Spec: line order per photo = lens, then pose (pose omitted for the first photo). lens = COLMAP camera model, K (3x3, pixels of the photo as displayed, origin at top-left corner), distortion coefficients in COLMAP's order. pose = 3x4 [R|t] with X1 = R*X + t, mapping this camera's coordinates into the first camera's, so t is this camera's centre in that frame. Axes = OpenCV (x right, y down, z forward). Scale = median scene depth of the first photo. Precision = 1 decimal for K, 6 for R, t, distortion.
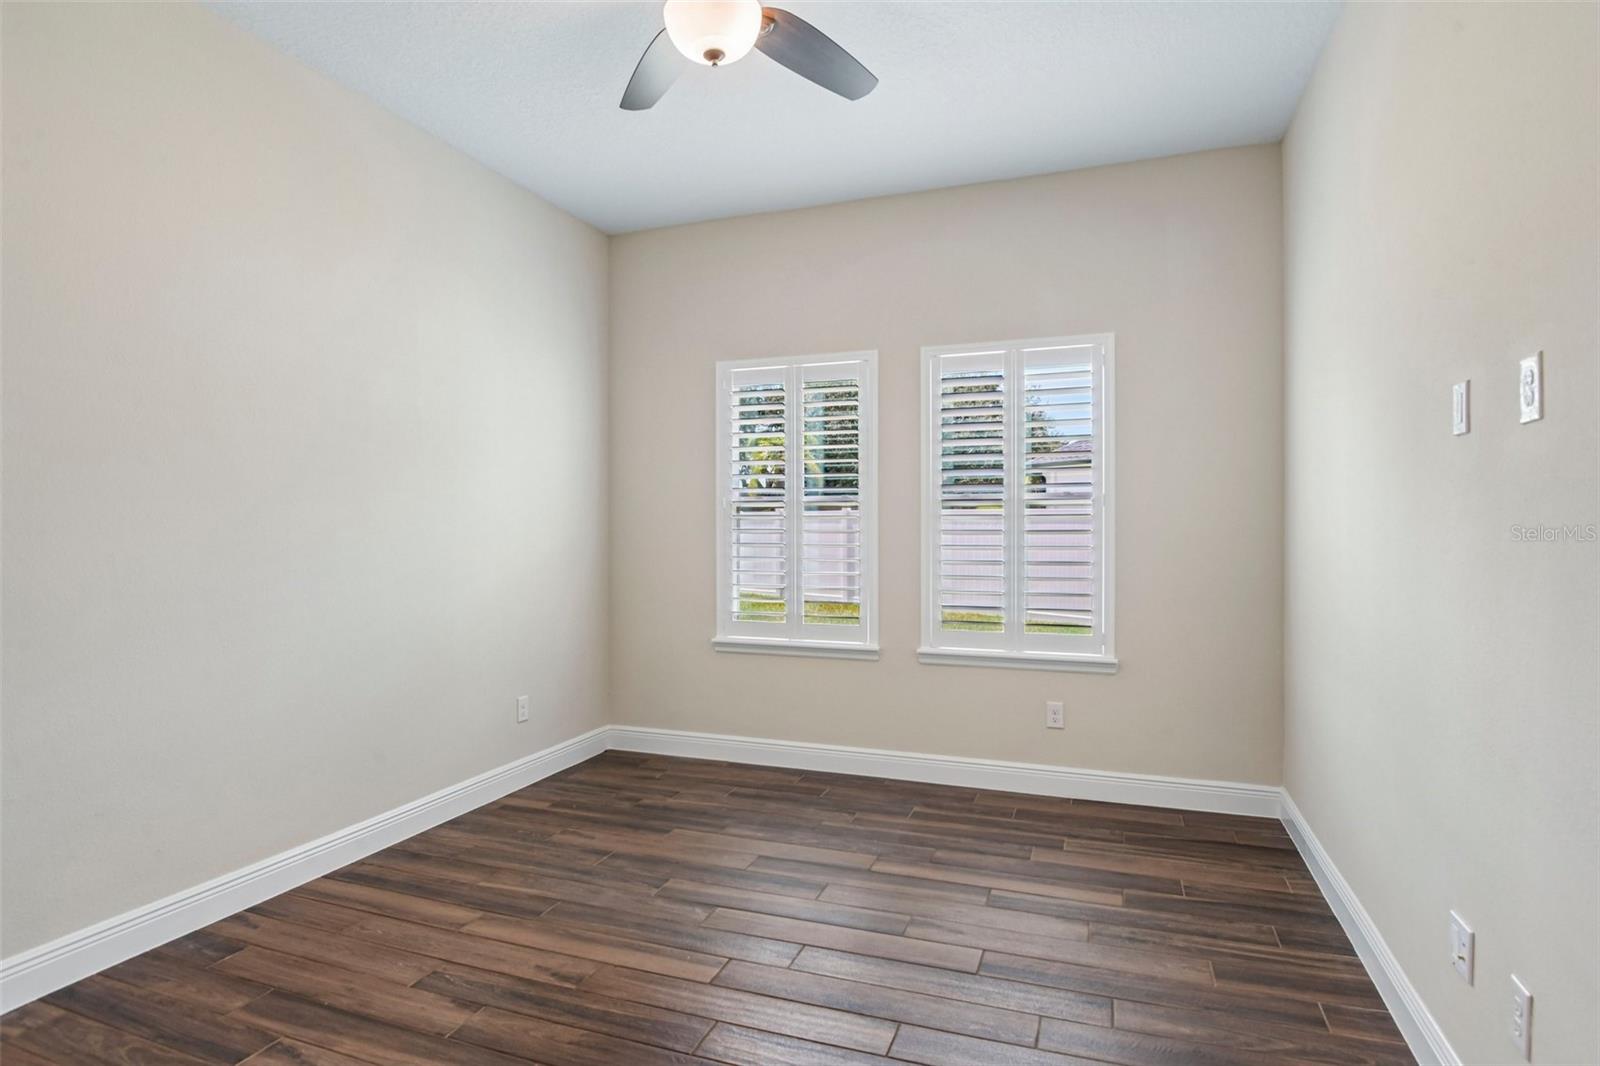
lens RADIAL K [[858.1, 0, 800.0], [0, 858.1, 533.0], [0, 0, 1]] dist [0.018254, -0.000499]
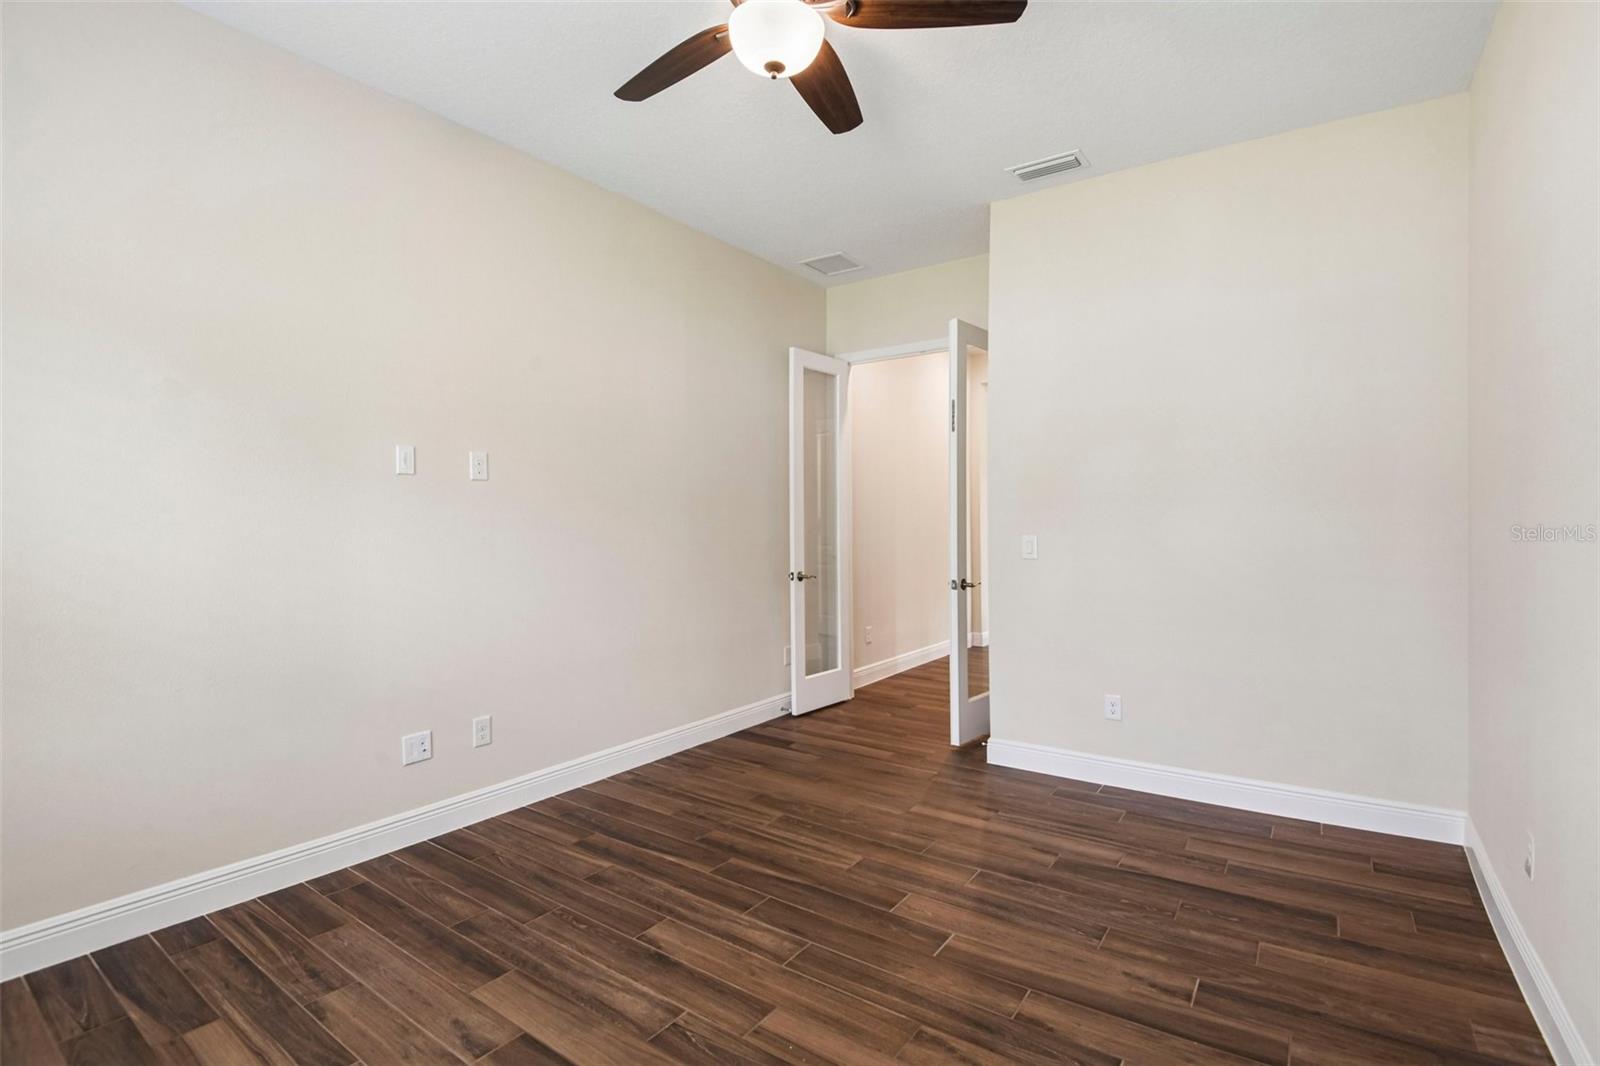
lens RADIAL K [[758.6, 0, 800.0], [0, 758.6, 533.0], [0, 0, 1]] dist [0.024826, -0.039302]
pose [[-0.964601, 0.007625, 0.263605, -0.358765], [0.009536, 0.999937, 0.005970, 0.009107], [-0.263542, 0.008272, -0.964612, 1.831359]]
